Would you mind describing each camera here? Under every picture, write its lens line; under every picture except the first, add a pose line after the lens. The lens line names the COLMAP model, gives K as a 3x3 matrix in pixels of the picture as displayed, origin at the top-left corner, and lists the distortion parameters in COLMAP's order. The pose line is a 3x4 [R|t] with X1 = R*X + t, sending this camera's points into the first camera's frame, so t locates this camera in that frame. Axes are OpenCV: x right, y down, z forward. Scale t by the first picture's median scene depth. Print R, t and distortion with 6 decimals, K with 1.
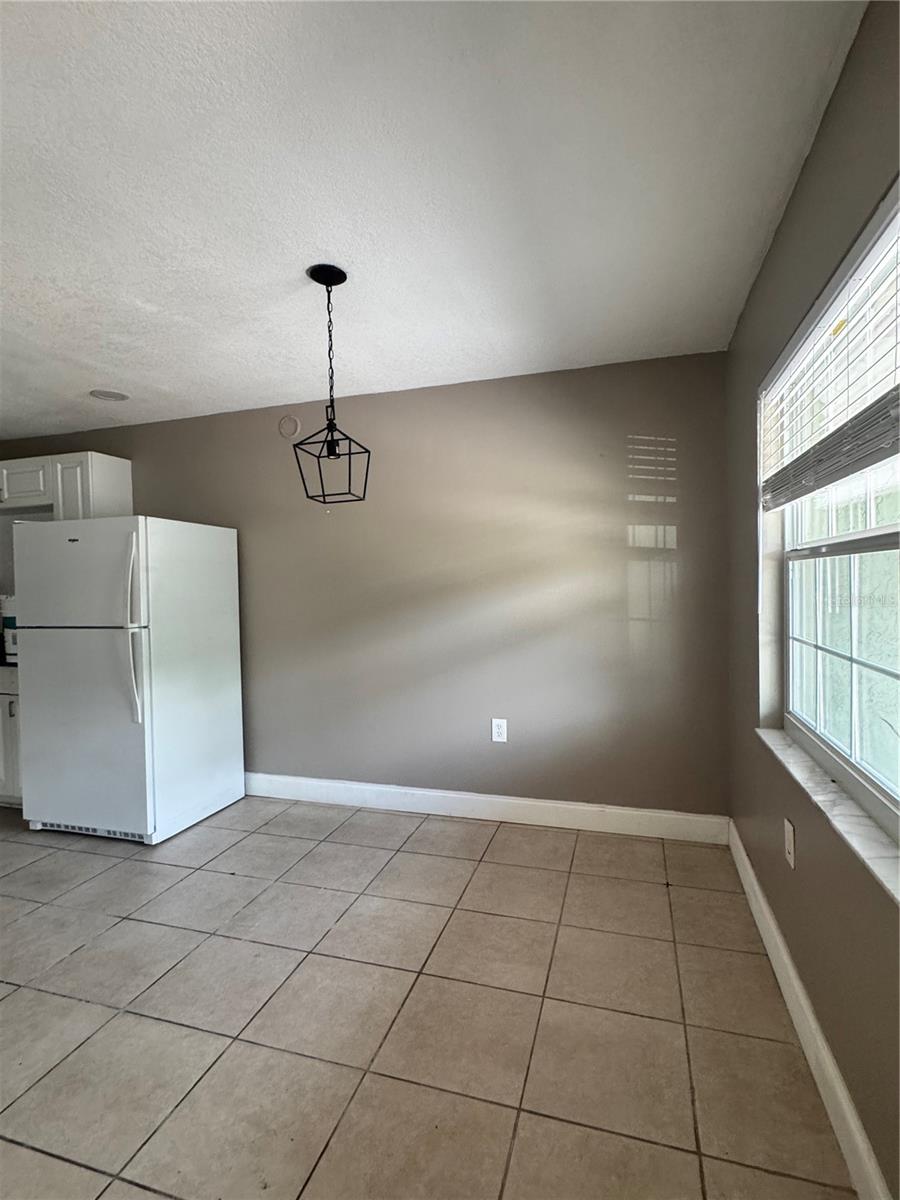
lens RADIAL K [[592.6, 0, 452.1], [0, 592.6, 595.7], [0, 0, 1]] dist [-0.001058, 0.000694]
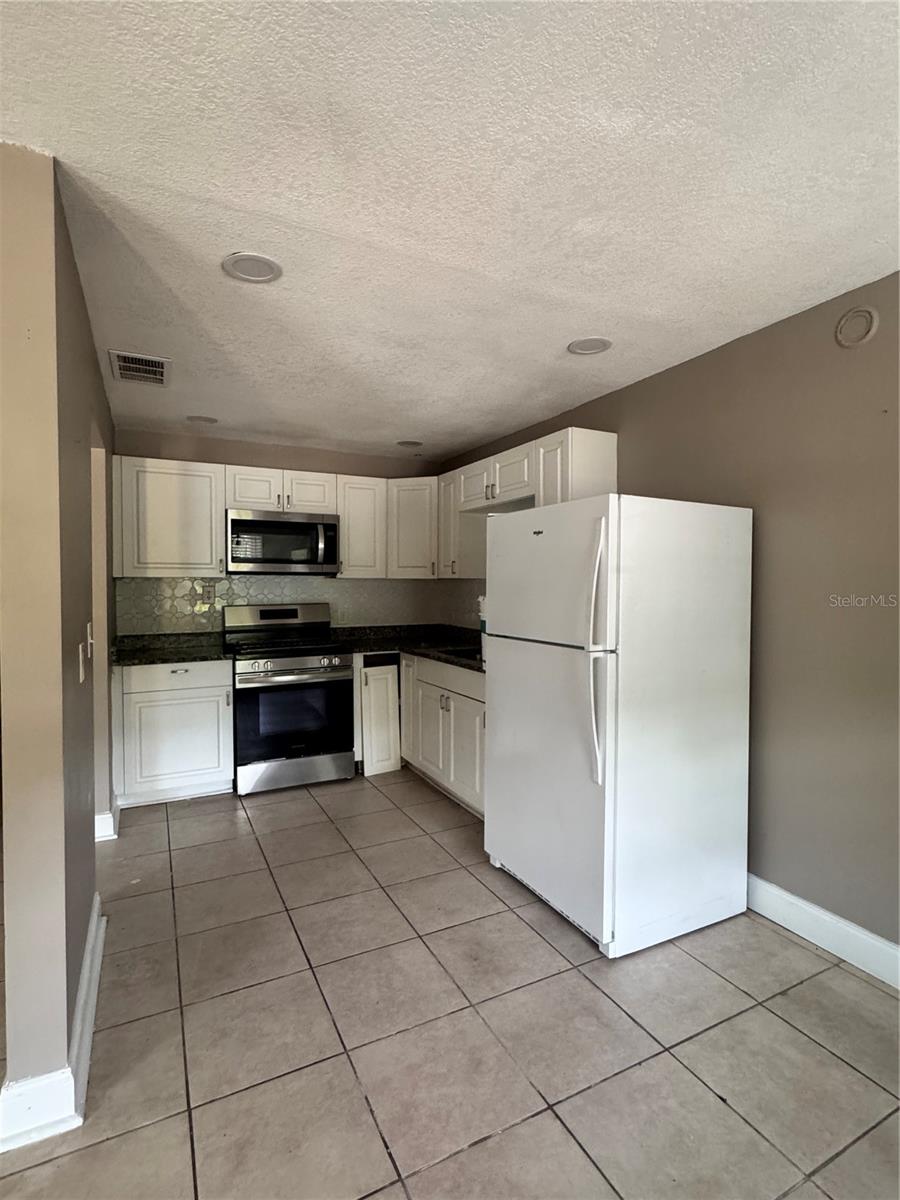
lens RADIAL K [[592.6, 0, 454.3], [0, 592.6, 595.9], [0, 0, 1]] dist [-0.001058, 0.000694]
pose [[0.696716, 0.038473, -0.716315, -0.132237], [-0.035561, 0.999185, 0.019077, -0.017955], [0.716465, 0.012182, 0.697517, 0.338242]]
